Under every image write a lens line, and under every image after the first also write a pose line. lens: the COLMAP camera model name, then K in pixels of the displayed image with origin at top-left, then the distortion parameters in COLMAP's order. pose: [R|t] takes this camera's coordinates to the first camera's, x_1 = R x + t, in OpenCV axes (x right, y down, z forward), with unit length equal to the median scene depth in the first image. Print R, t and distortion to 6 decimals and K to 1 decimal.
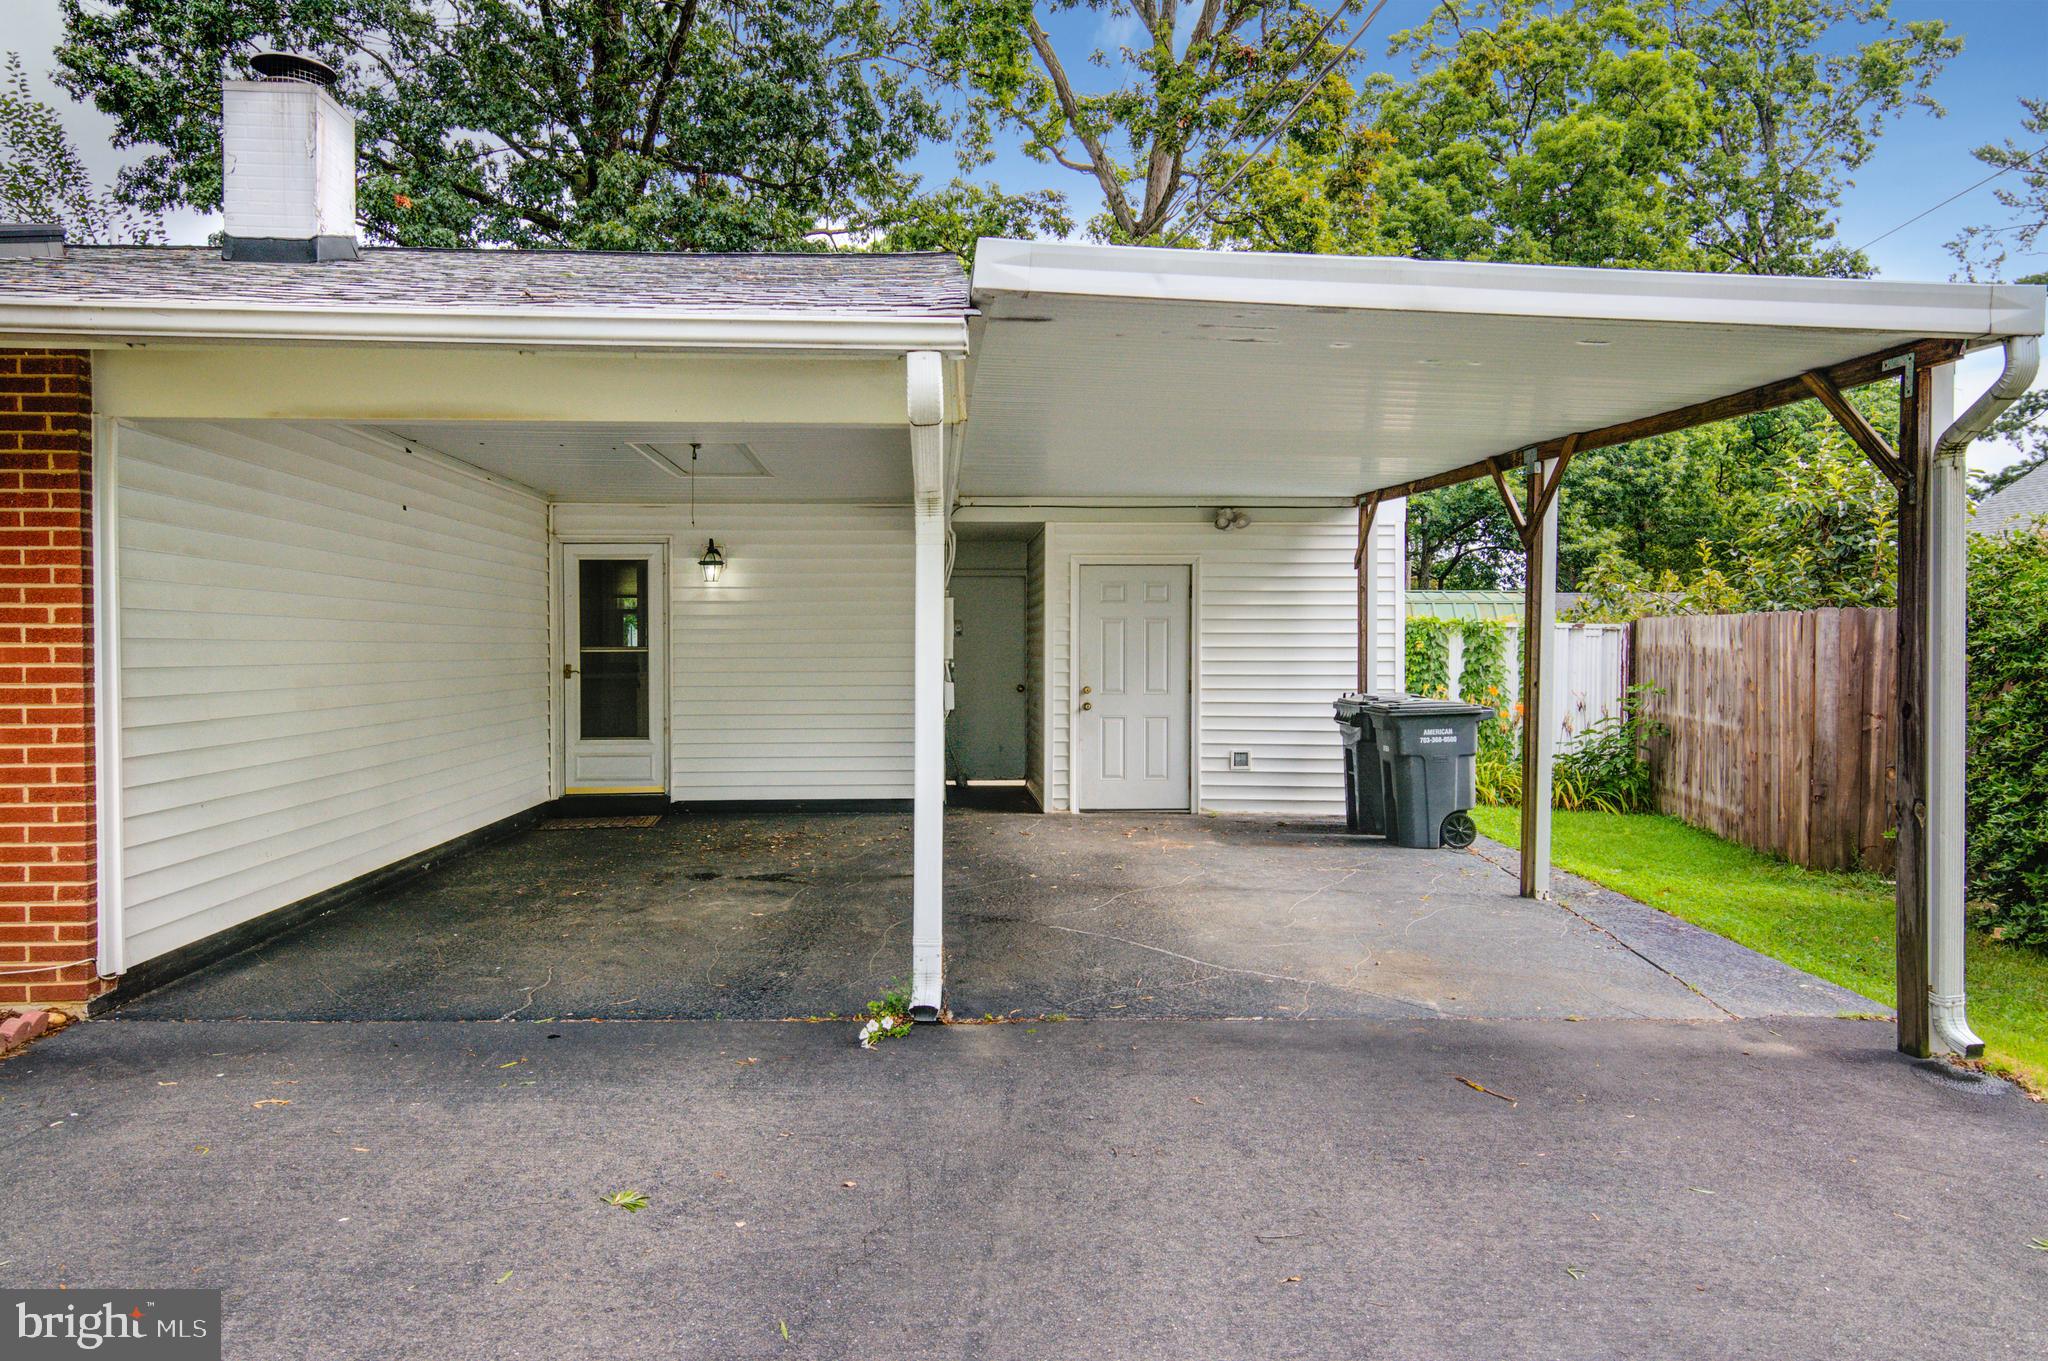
lens RADIAL K [[1247.8, 0, 991.1], [0, 1247.8, 649.7], [0, 0, 1]] dist [0.027486, -0.000819]
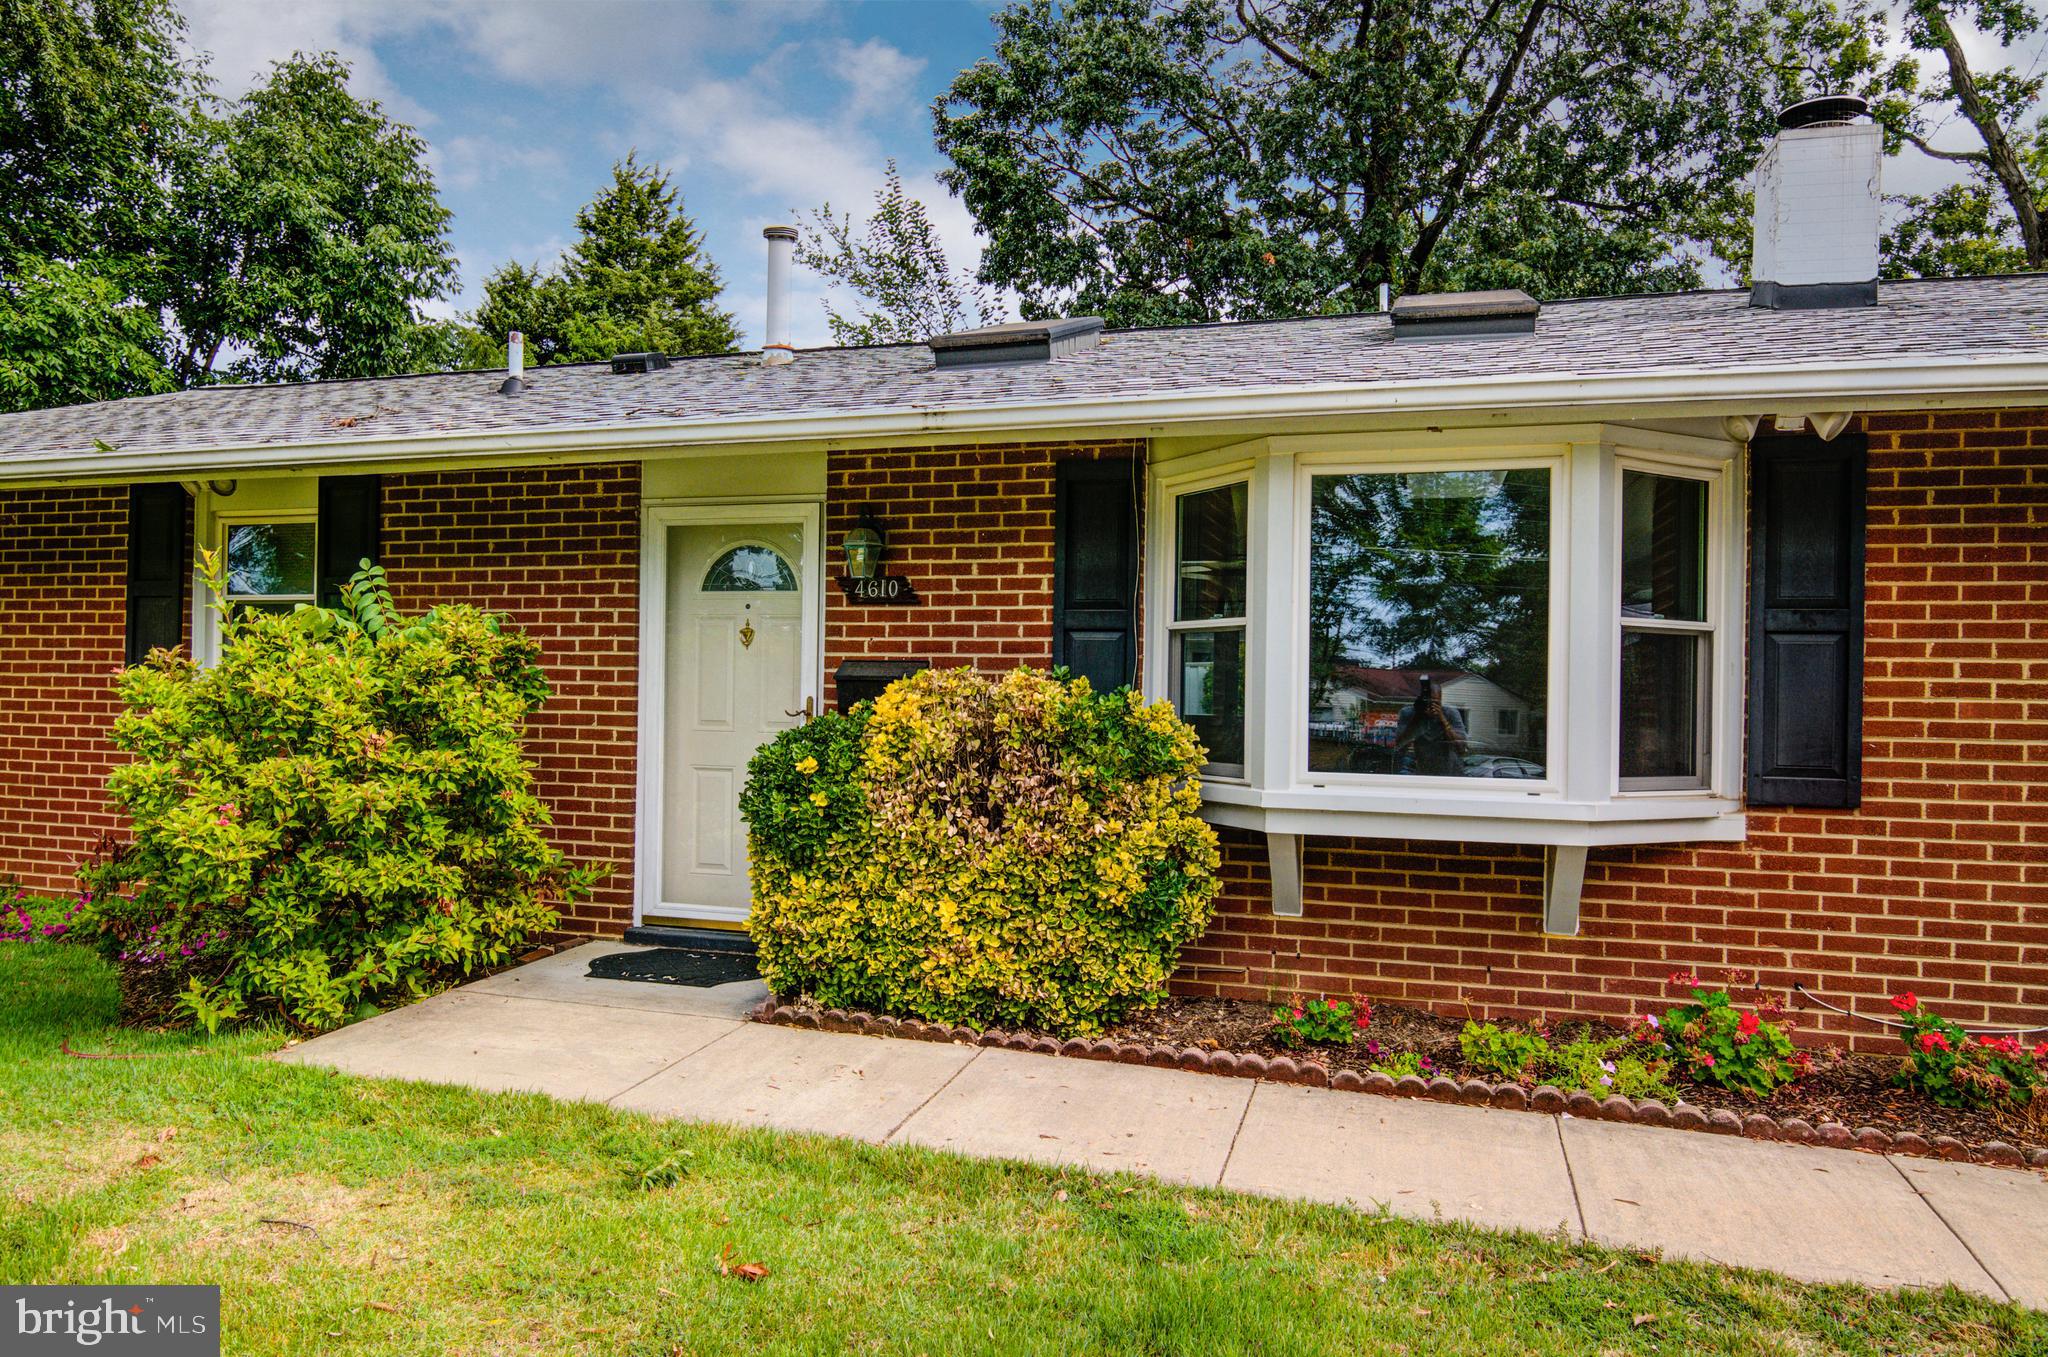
lens RADIAL K [[1301.4, 0, 1024.0], [0, 1301.4, 678.5], [0, 0, 1]] dist [-0.004256, -0.004016]
pose [[0.949667, 0.016946, -0.312804, -0.542124], [-0.022071, 0.999674, -0.012853, 0.004055], [0.312484, 0.019110, 0.949731, -0.091632]]
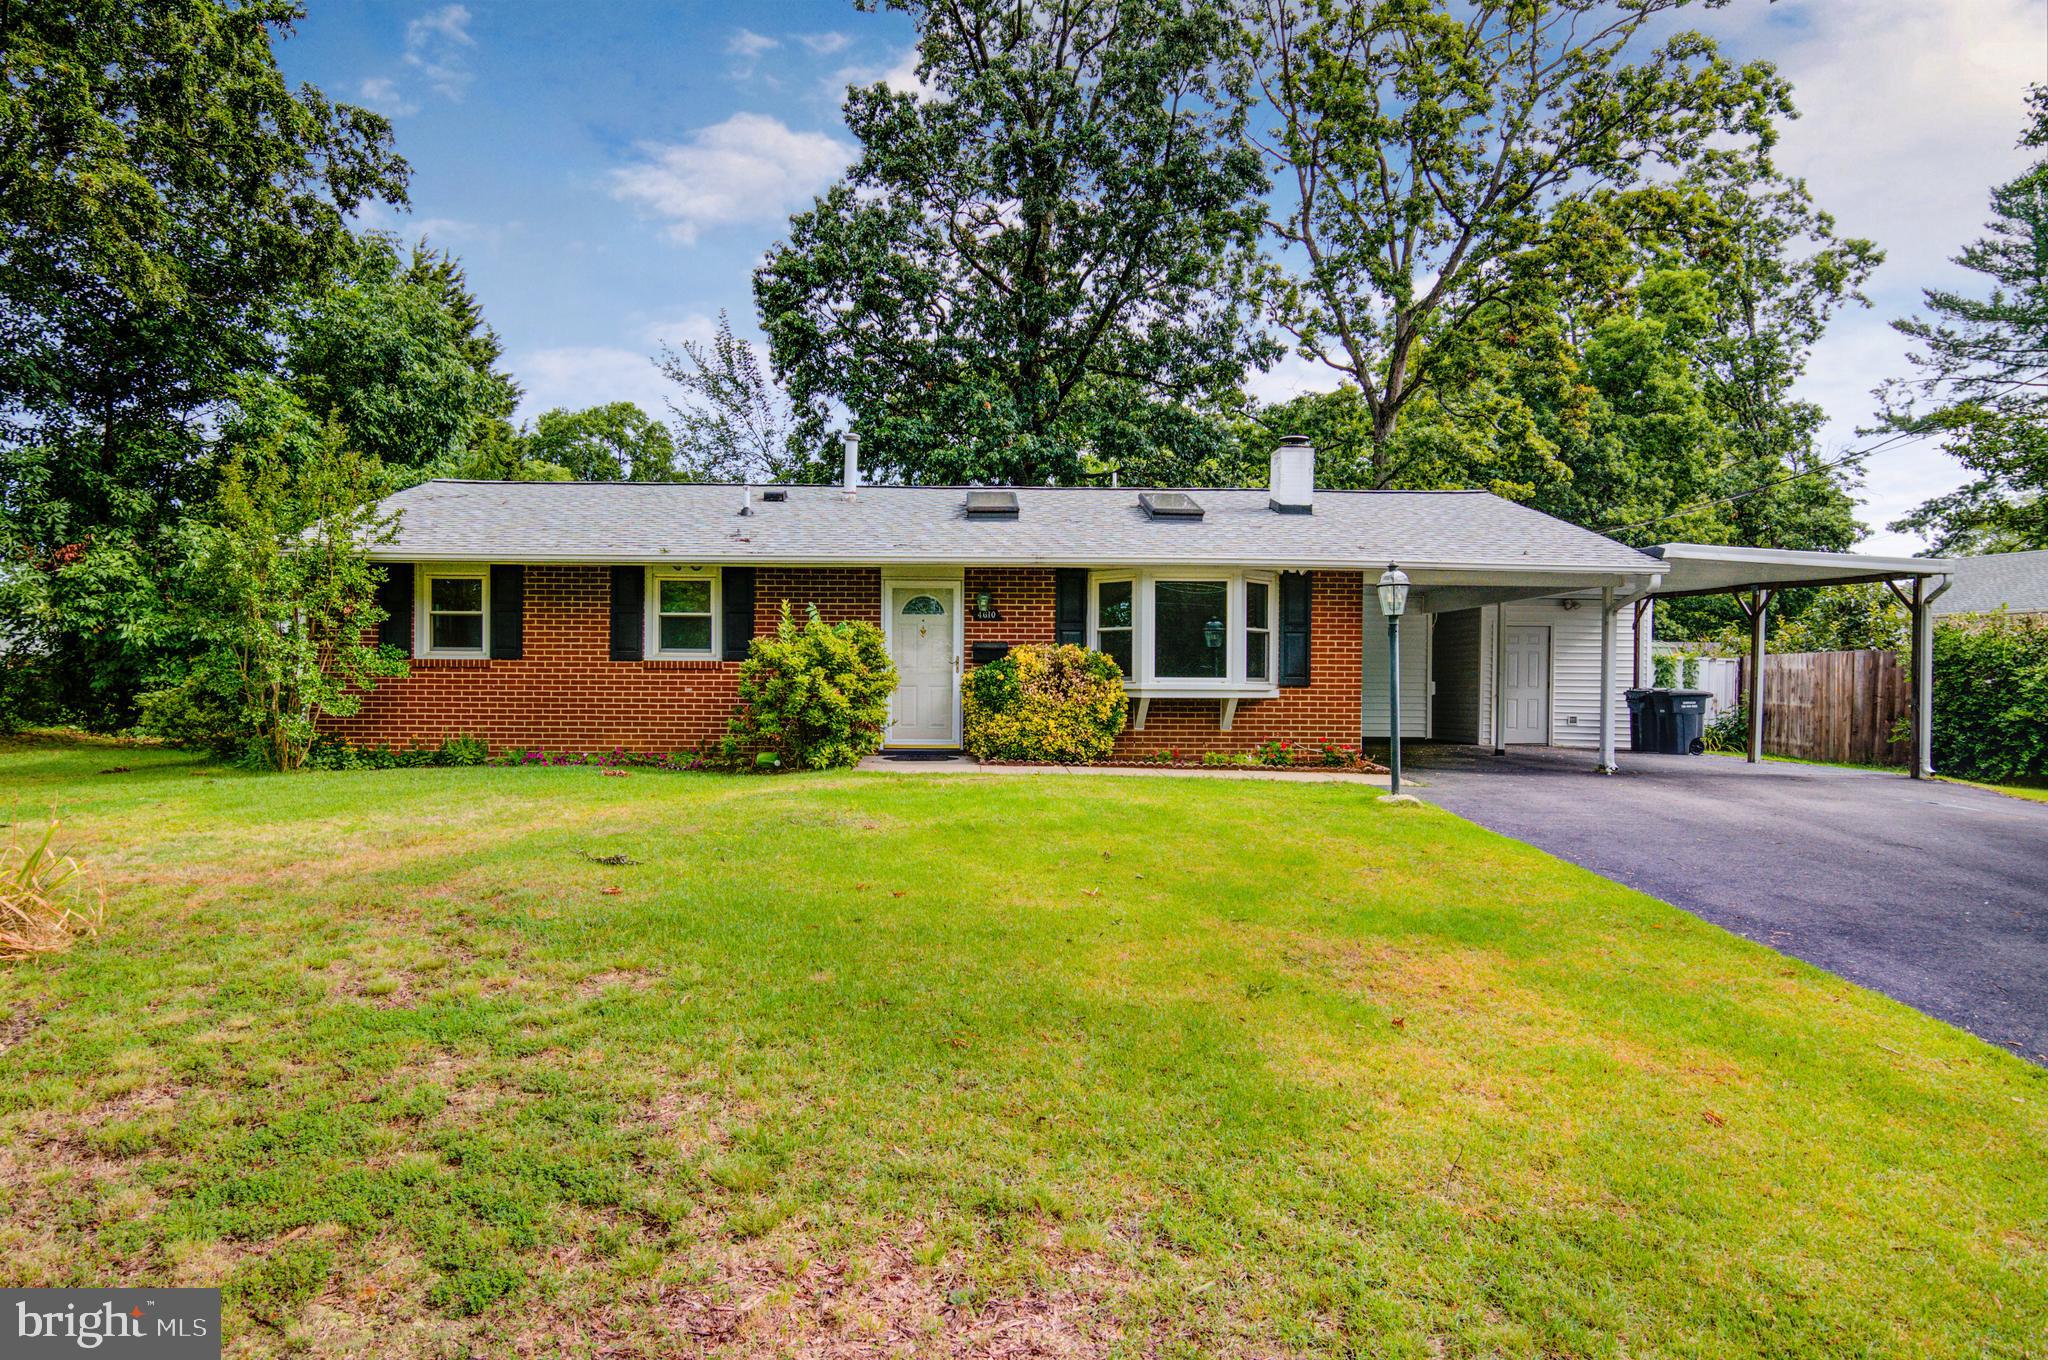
lens RADIAL K [[1150.8, 0, 978.9], [0, 1150.8, 683.4], [0, 0, 1]] dist [-0.001514, -0.001388]
pose [[0.999940, 0.010493, -0.003105, -0.795884], [-0.010507, 0.999934, -0.004555, 0.046151], [0.003057, 0.004588, 0.999985, -0.936211]]
